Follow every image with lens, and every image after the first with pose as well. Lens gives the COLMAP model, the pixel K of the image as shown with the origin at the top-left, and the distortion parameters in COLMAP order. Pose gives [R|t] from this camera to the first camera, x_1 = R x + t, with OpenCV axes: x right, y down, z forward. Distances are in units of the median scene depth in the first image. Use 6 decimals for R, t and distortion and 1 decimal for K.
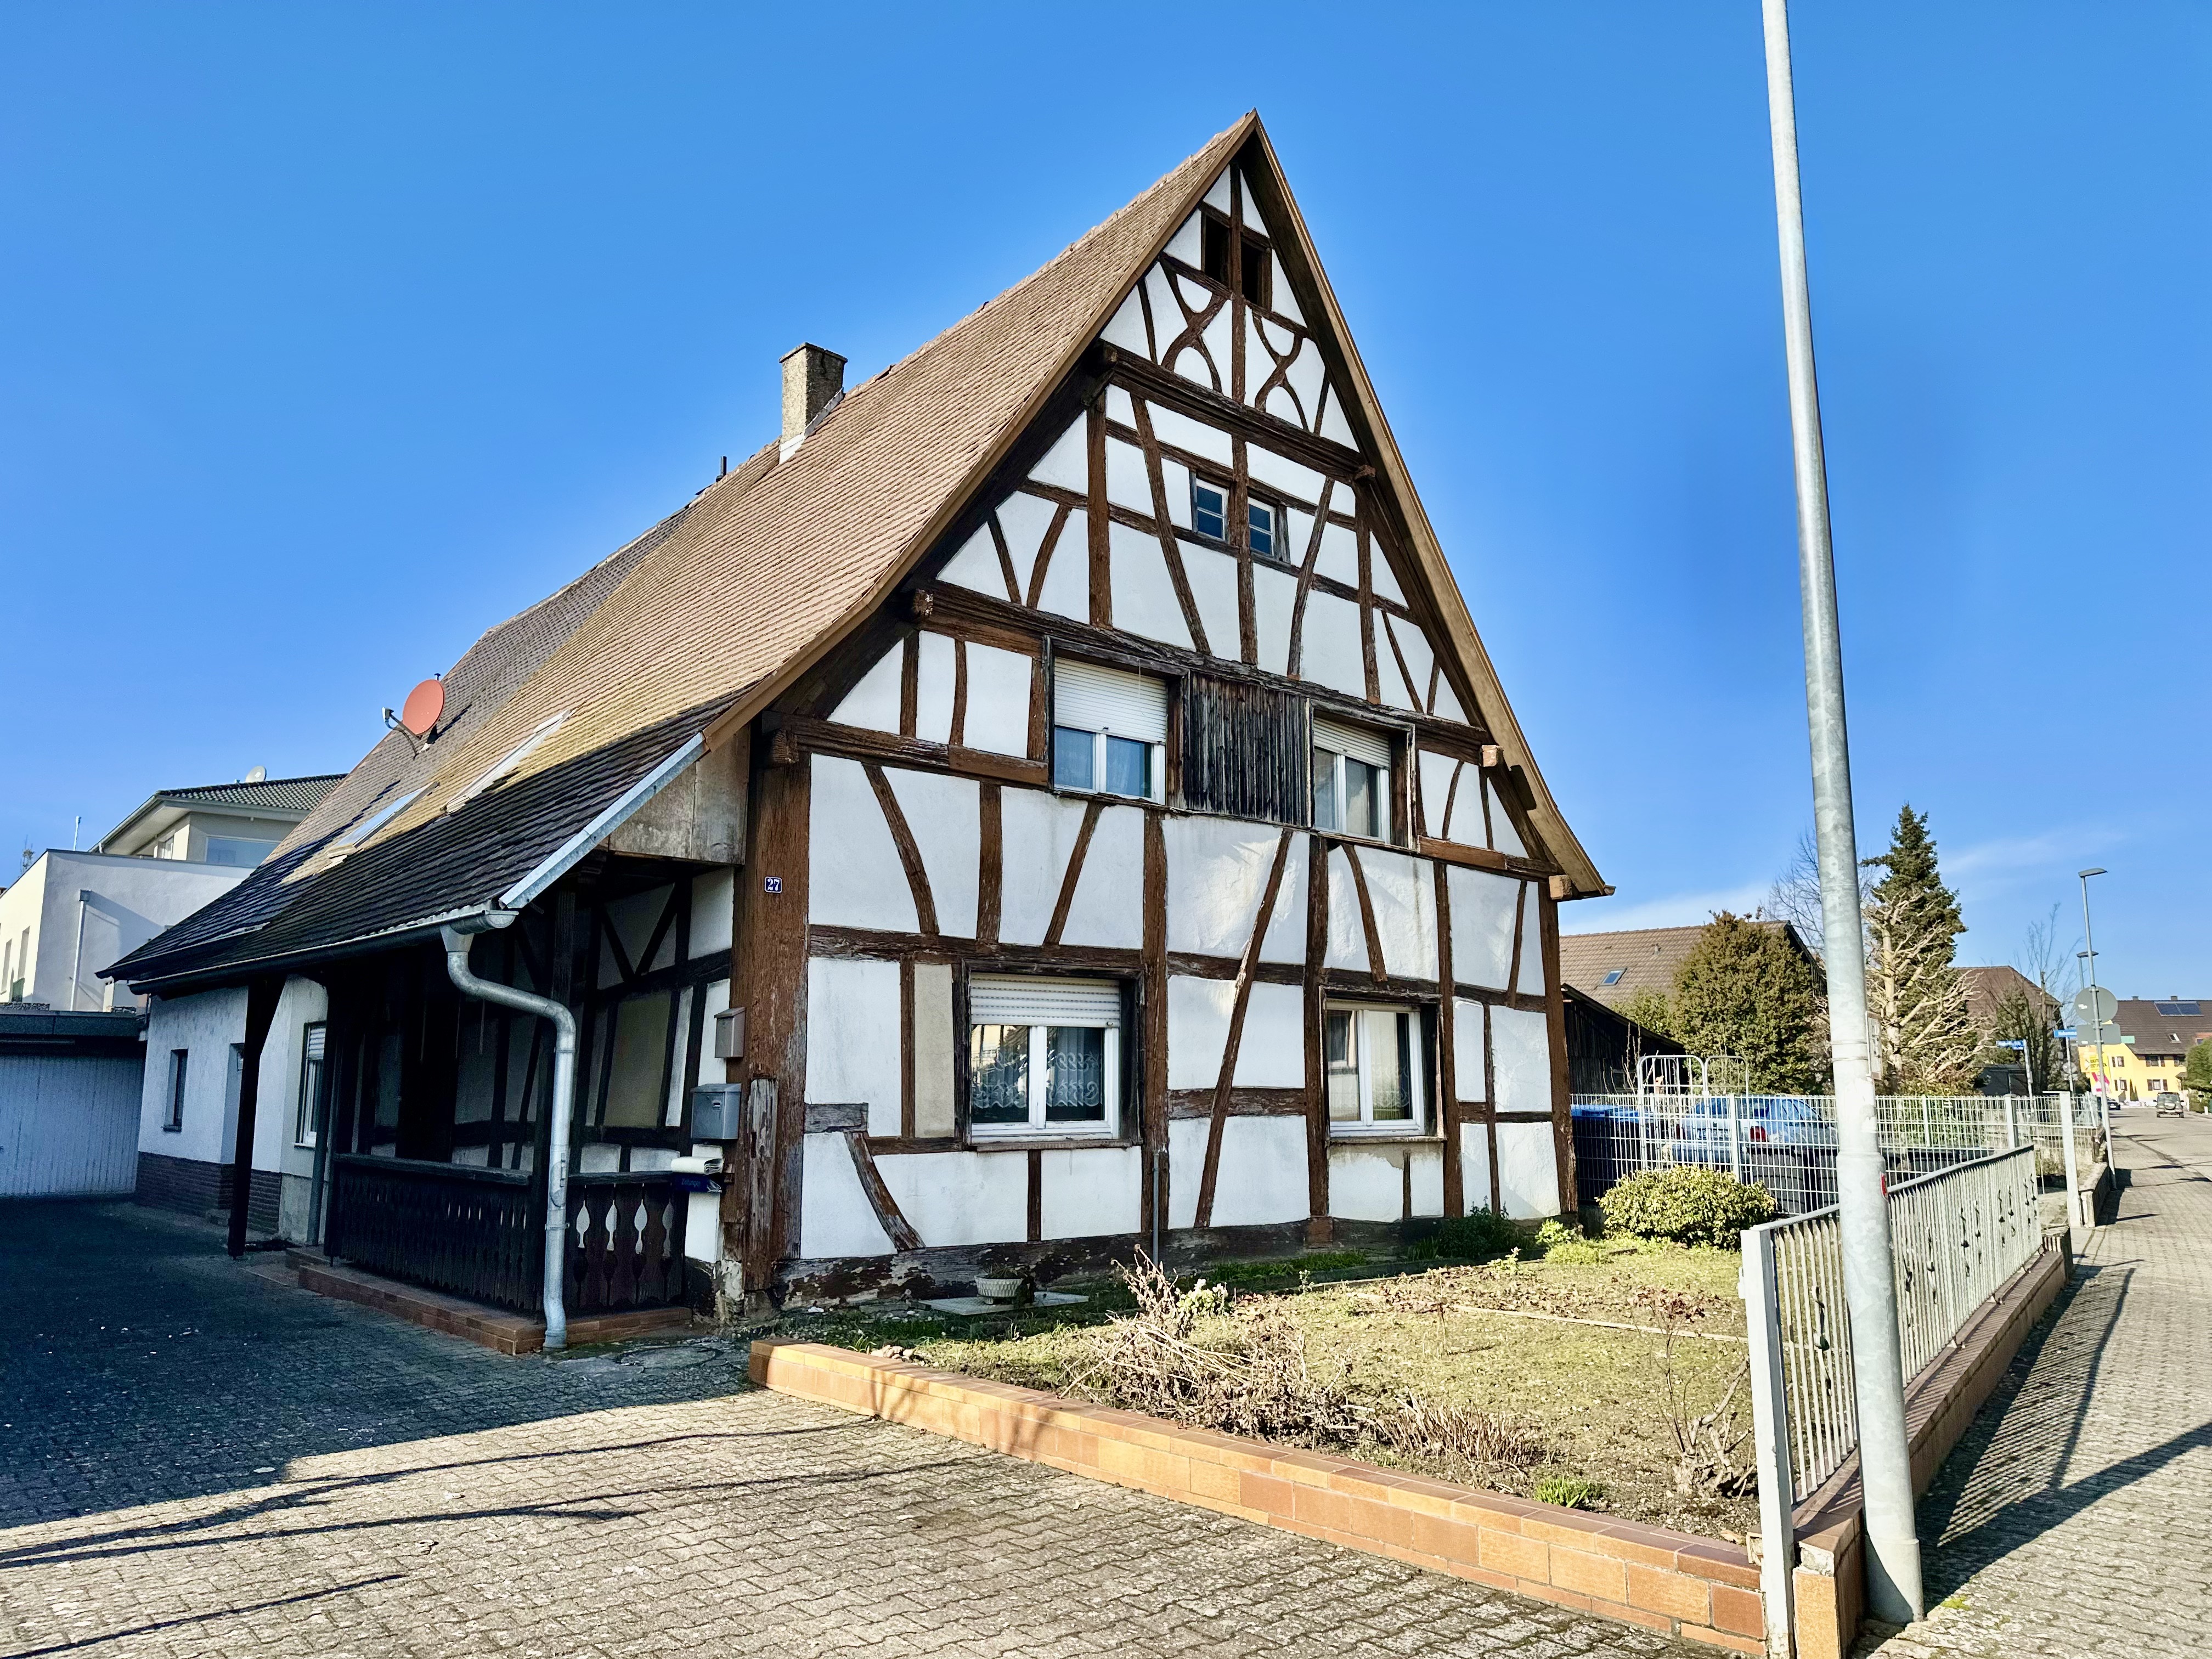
lens RADIAL K [[1545.5, 0, 1103.0], [0, 1545.5, 790.4], [0, 0, 1]] dist [0.176678, -0.287227]
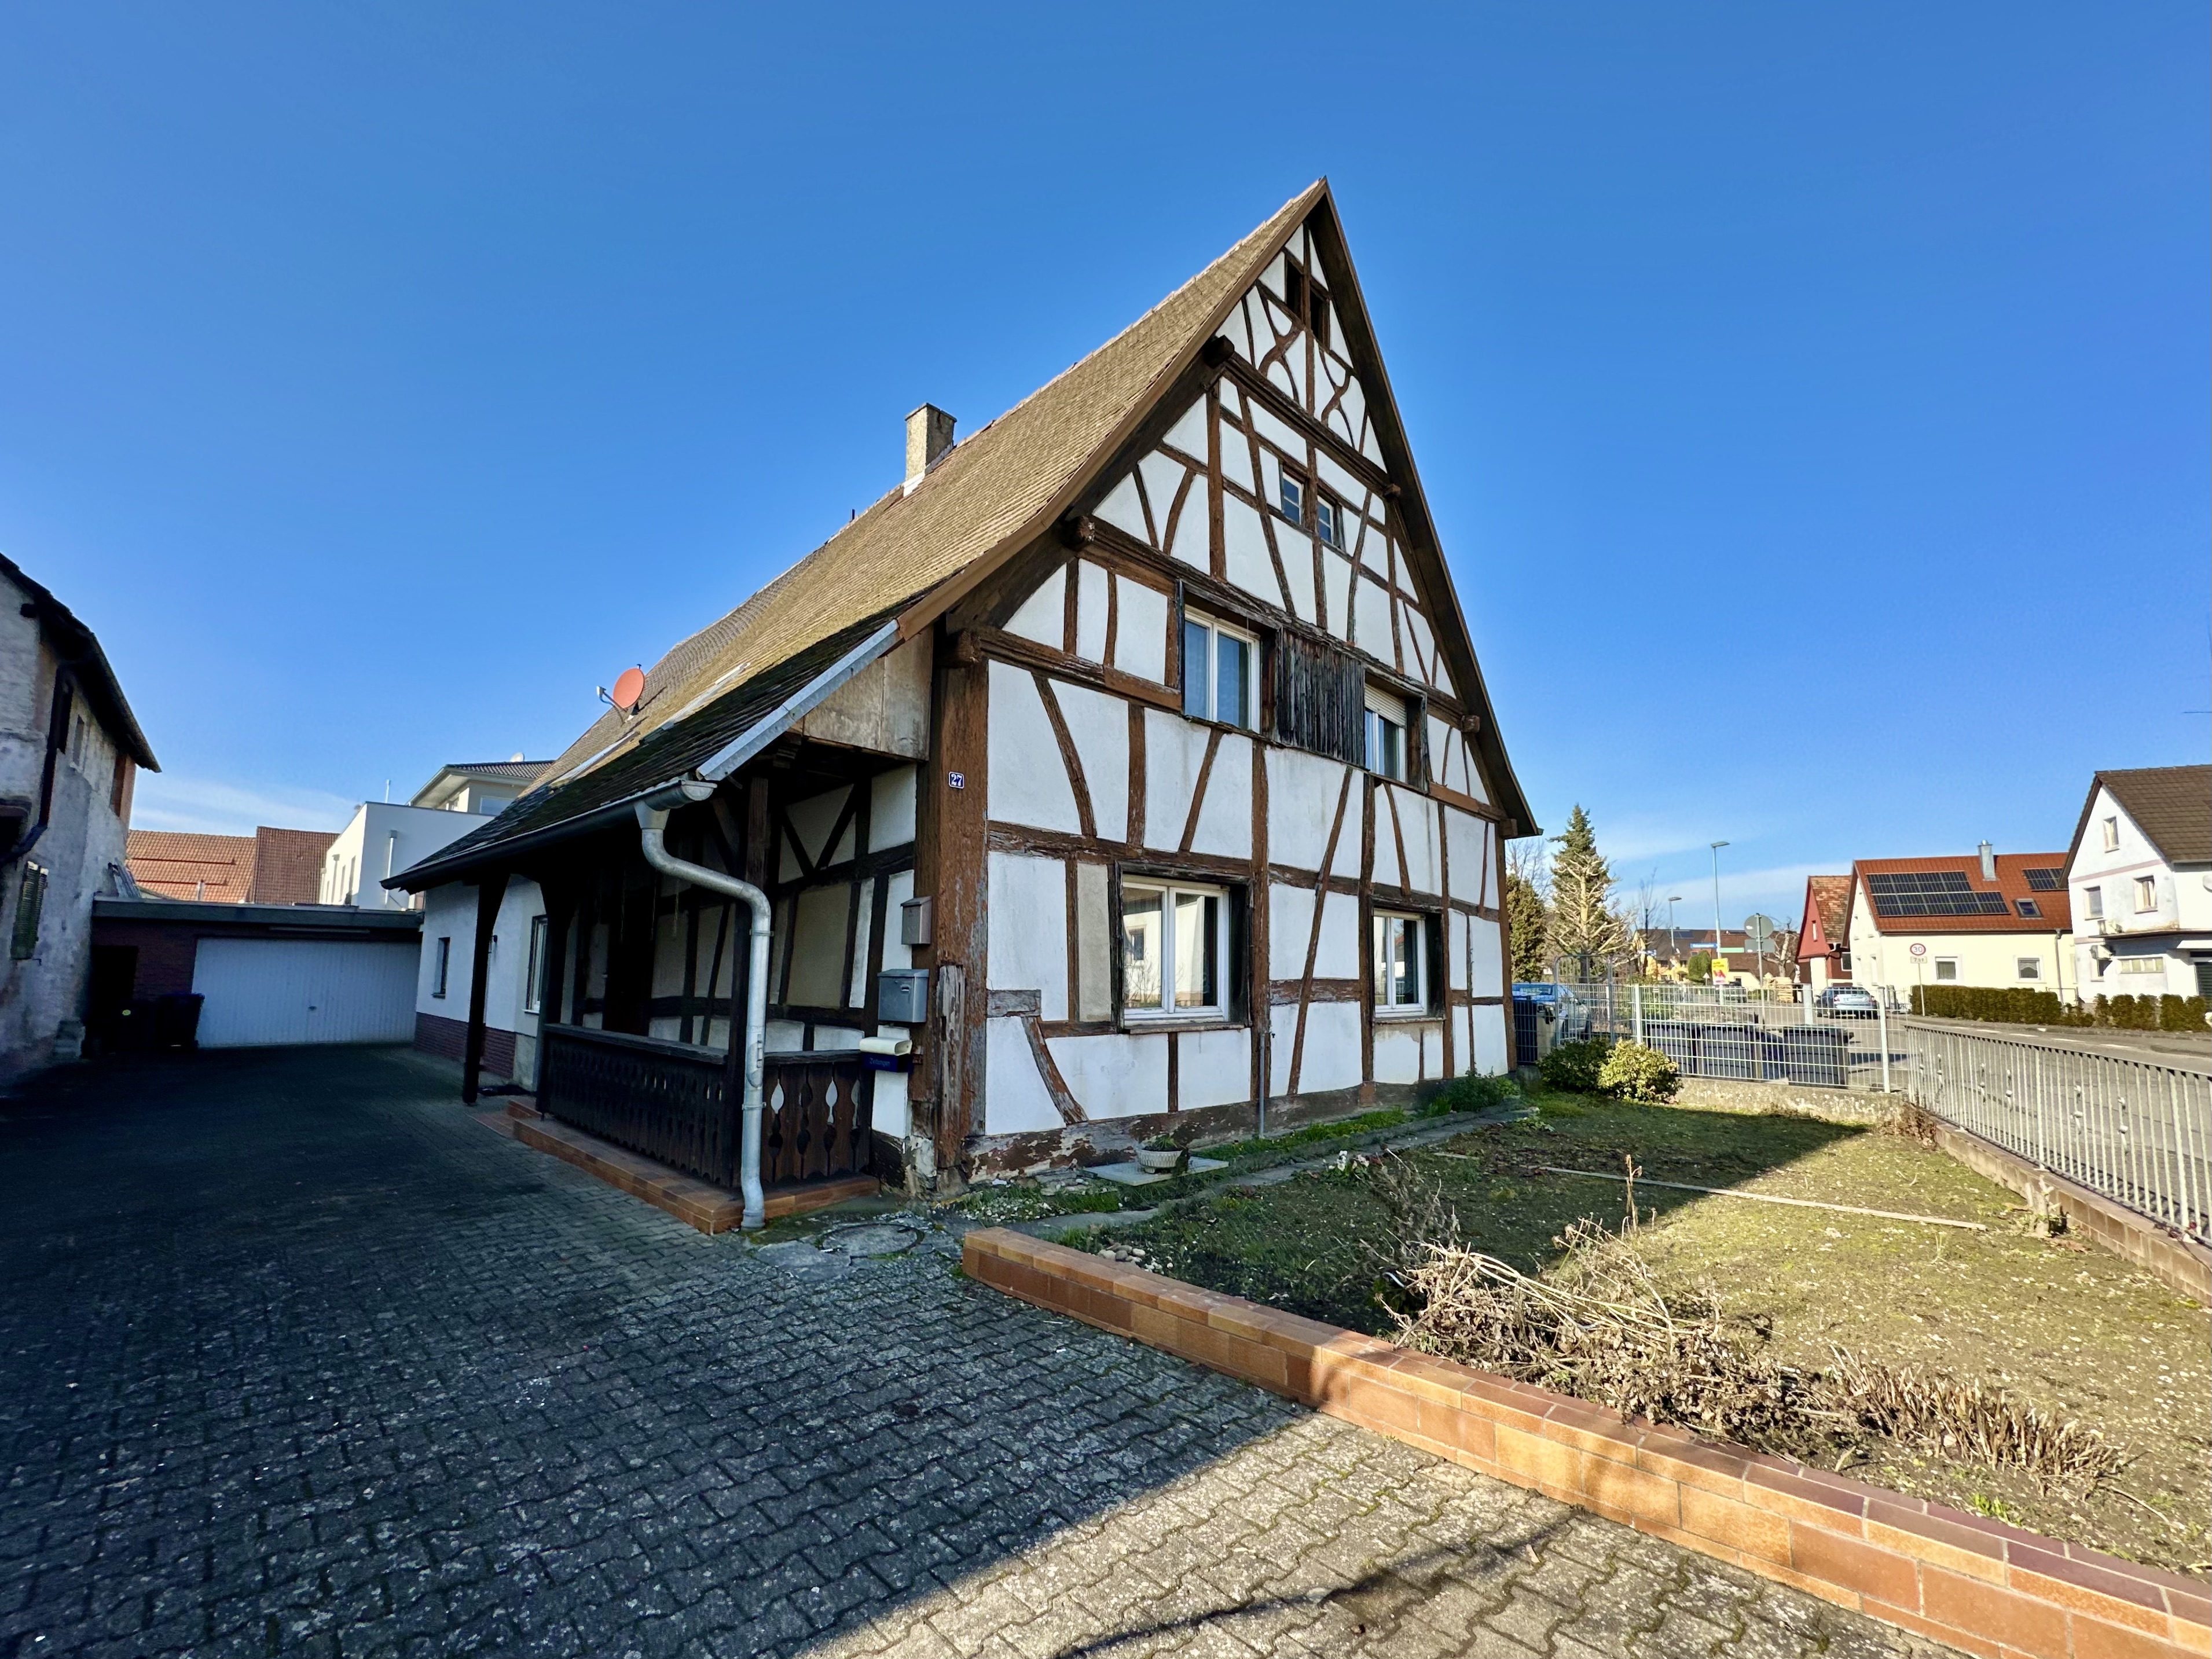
lens RADIAL K [[949.5, 0, 1104.8], [0, 949.5, 832.3], [0, 0, 1]] dist [0.000301, 0.000503]
pose [[0.998306, 0.018704, 0.055097, -0.130444], [-0.020793, 0.999077, 0.037579, 0.061509], [-0.054343, -0.038661, 0.997774, 0.322192]]
